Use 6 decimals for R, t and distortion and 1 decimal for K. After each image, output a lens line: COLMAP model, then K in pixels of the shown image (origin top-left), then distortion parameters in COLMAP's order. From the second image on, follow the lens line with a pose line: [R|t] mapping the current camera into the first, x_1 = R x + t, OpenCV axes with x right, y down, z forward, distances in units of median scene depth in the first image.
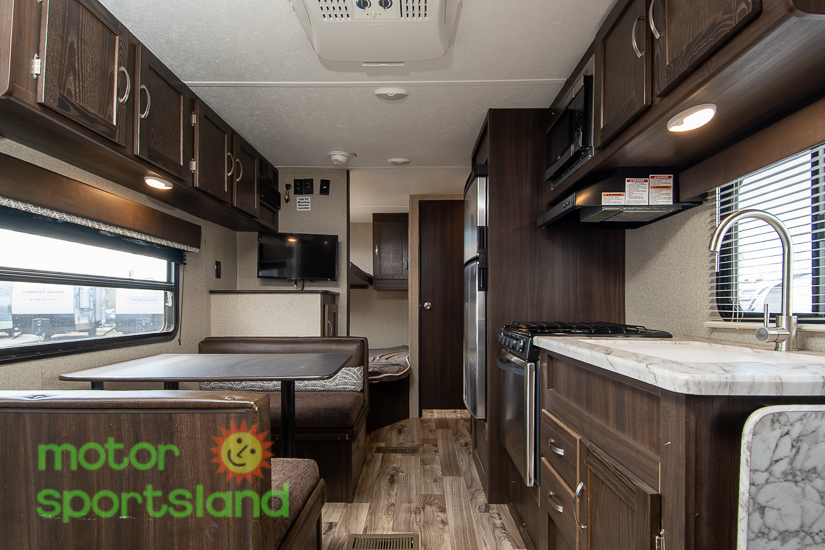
lens RADIAL K [[449.4, 0, 388.4], [0, 449.4, 305.6], [0, 0, 1]] dist [0.010846, -0.022158]
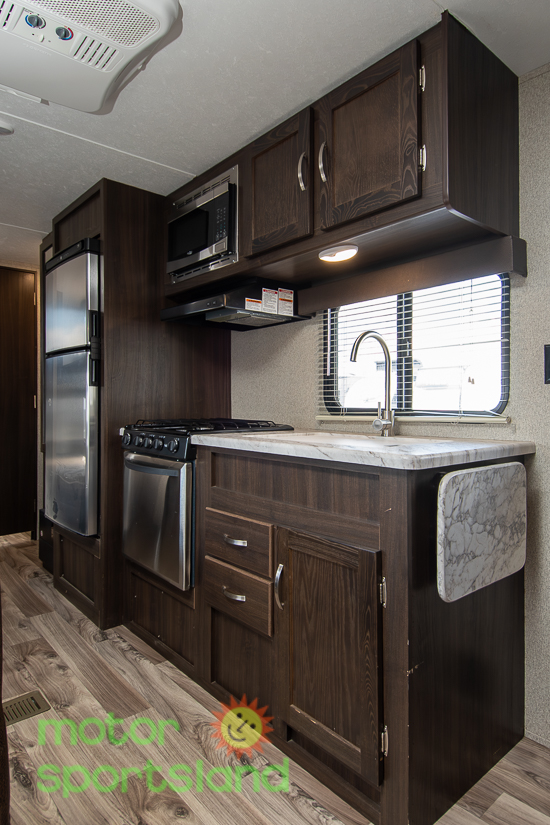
lens RADIAL K [[512.3, 0, 271.4], [0, 512.3, 397.0], [0, 0, 1]] dist [0.035130, -0.018338]
pose [[0.747973, -0.000351, 0.663729, -0.305290], [0.004593, 0.999979, -0.004648, -0.009369], [-0.663714, 0.006525, 0.747958, 0.046133]]
